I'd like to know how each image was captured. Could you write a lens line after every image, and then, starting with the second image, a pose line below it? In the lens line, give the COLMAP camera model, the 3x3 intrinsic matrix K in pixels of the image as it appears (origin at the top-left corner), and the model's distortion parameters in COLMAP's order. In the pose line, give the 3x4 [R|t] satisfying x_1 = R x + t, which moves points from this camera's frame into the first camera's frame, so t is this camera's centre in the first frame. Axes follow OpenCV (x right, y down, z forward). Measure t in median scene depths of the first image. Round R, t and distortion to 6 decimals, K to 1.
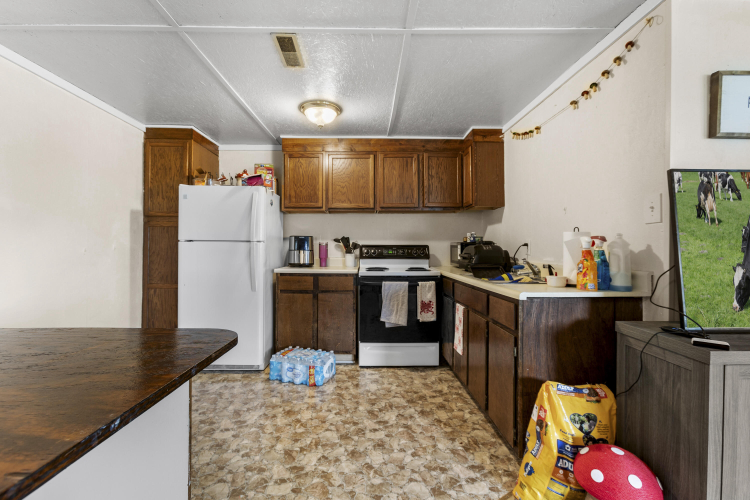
lens RADIAL K [[334.5, 0, 369.6], [0, 334.5, 248.5], [0, 0, 1]] dist [-0.008964, 0.002064]
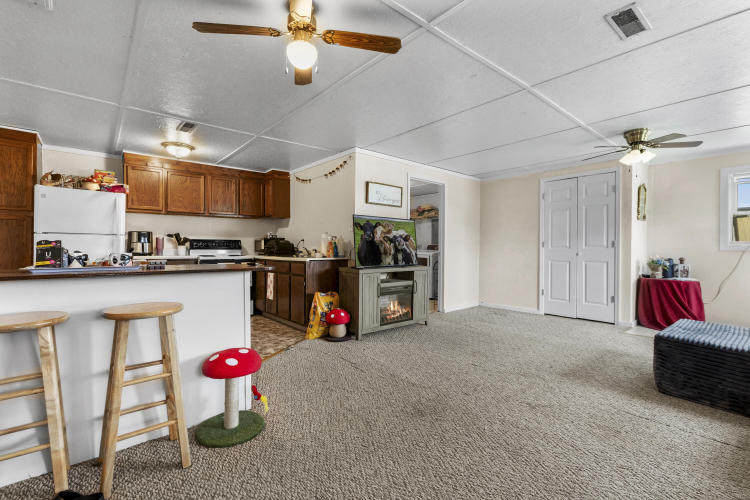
lens RADIAL K [[334.5, 0, 373.7], [0, 334.5, 248.4], [0, 0, 1]] dist [-0.008964, 0.002064]
pose [[0.767834, -0.001154, 0.640648, -0.417346], [-0.001141, 0.999994, 0.003169, 0.027585], [-0.640648, -0.003165, 0.767828, -0.672953]]
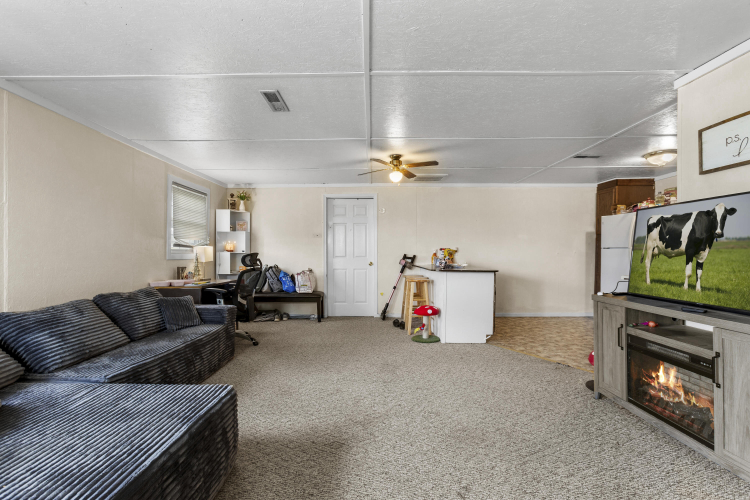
lens RADIAL K [[334.5, 0, 373.7], [0, 334.5, 251.6], [0, 0, 1]] dist [-0.008964, 0.002064]
pose [[0.000184, -0.008385, -0.999965, 1.238878], [0.001191, 0.999964, -0.008385, 0.008365], [0.999999, -0.001190, 0.000194, -0.220600]]
